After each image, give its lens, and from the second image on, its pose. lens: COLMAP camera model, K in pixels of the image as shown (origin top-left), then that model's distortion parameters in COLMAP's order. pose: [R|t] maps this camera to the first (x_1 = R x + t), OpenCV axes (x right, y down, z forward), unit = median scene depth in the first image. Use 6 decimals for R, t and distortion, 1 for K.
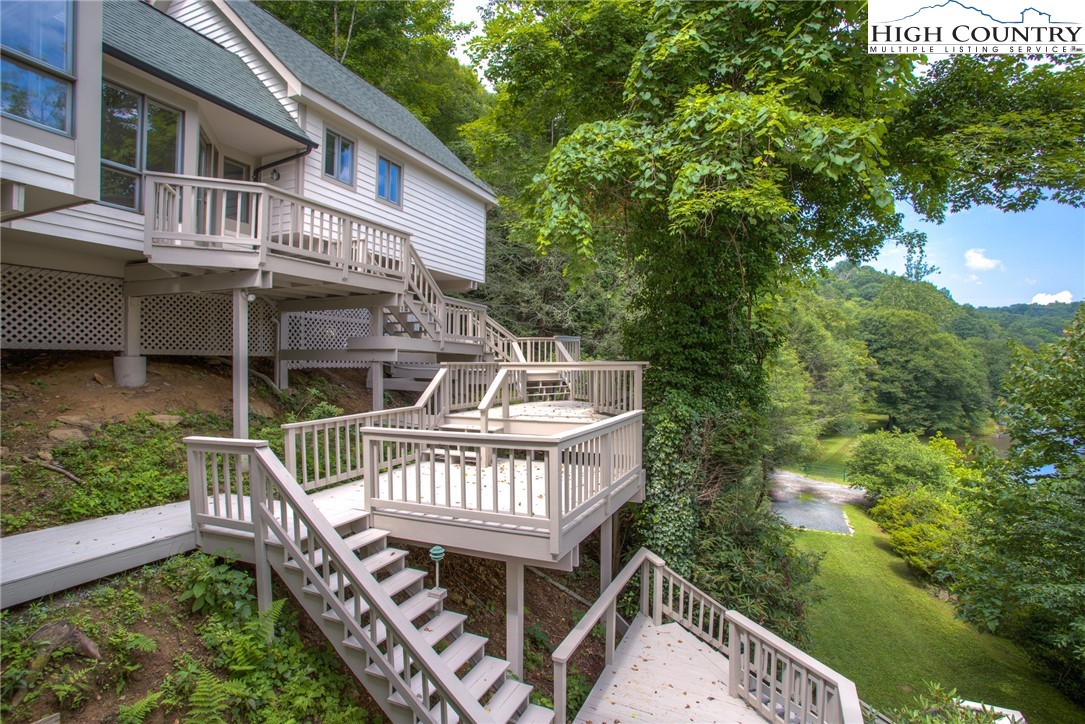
lens RADIAL K [[527.1, 0, 542.3], [0, 527.1, 352.3], [0, 0, 1]] dist [-0.073411, 0.044260]
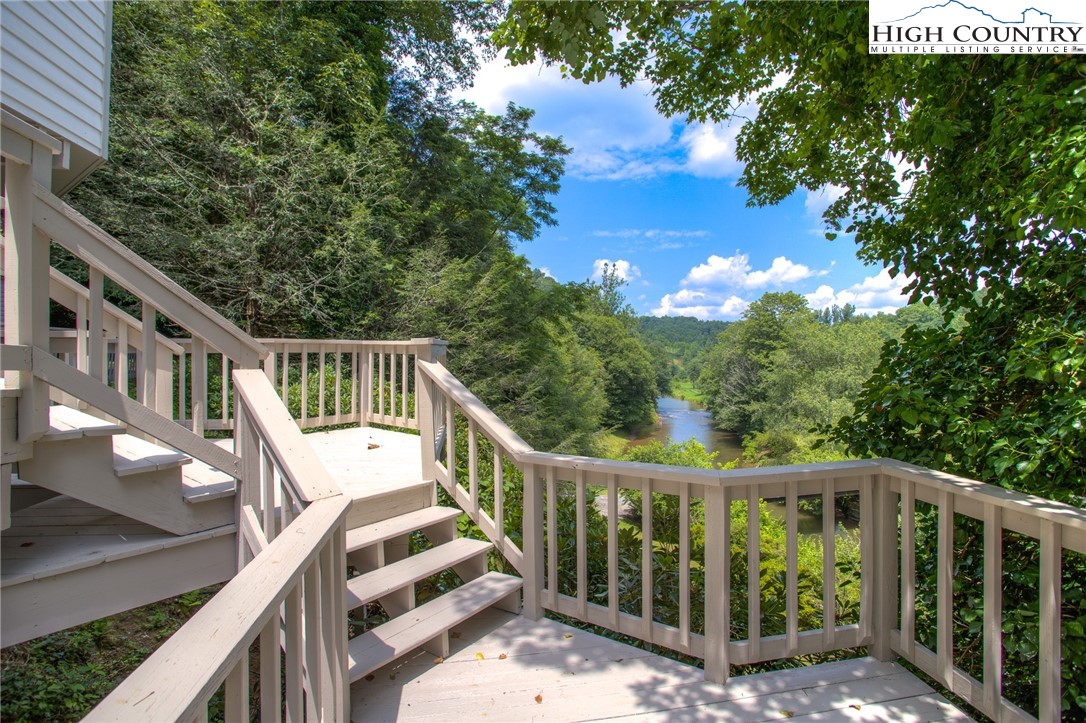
lens RADIAL K [[527.6, 0, 542.8], [0, 527.6, 351.8], [0, 0, 1]] dist [-0.073411, 0.044260]
pose [[0.850576, 0.003576, 0.525841, -0.008395], [-0.002925, 0.999994, -0.002069, -0.002807], [-0.525845, 0.000221, 0.850581, 0.105303]]
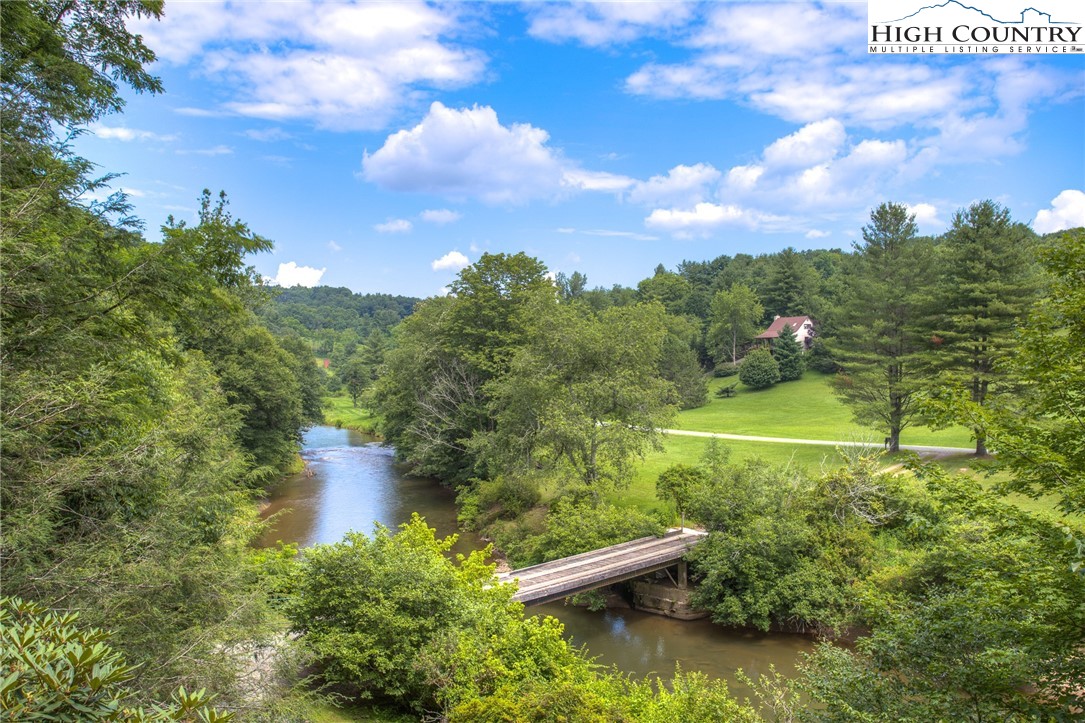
lens RADIAL K [[874.1, 0, 542.5], [0, 874.1, 361.5], [0, 0, 1]] dist [-0.012010, 0.006180]
pose [[0.495308, -0.022206, 0.868433, 0.008848], [0.012582, 0.999752, 0.018388, -0.009278], [-0.868626, 0.001819, 0.495465, 0.157531]]
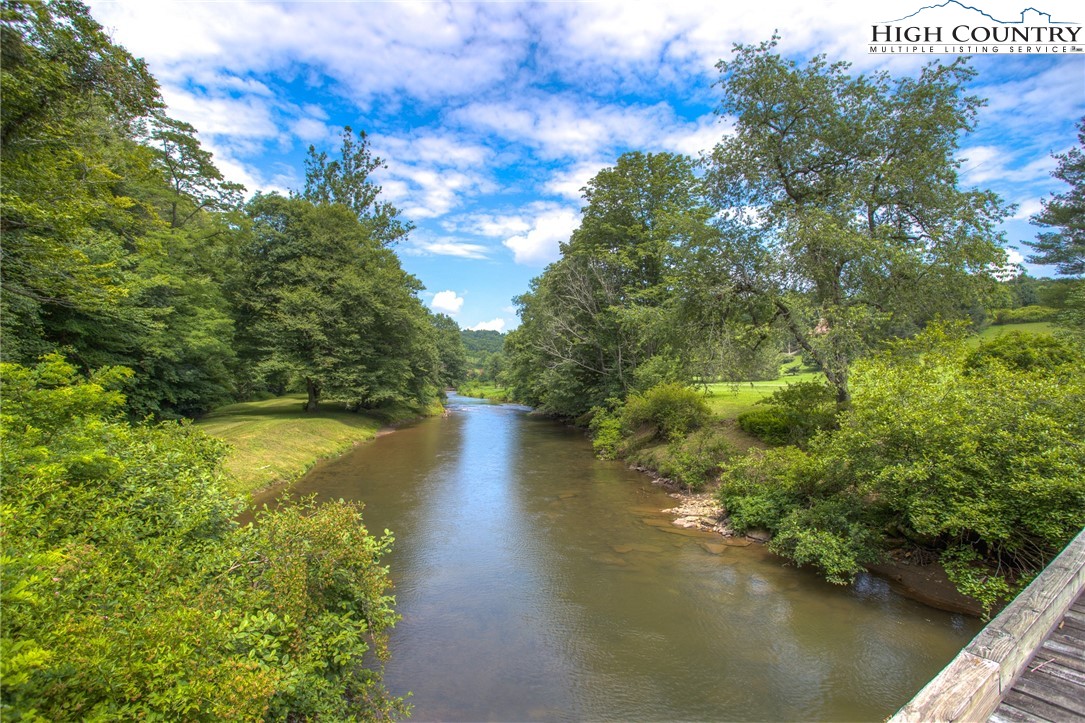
lens RADIAL K [[569.5, 0, 542.9], [0, 569.5, 355.4], [0, 0, 1]] dist [-0.083768, 0.049474]
pose [[0.608099, 0.014736, 0.793724, 0.362848], [-0.006504, 0.999887, -0.013581, 0.107016], [-0.793834, 0.003096, 0.608126, 0.442062]]
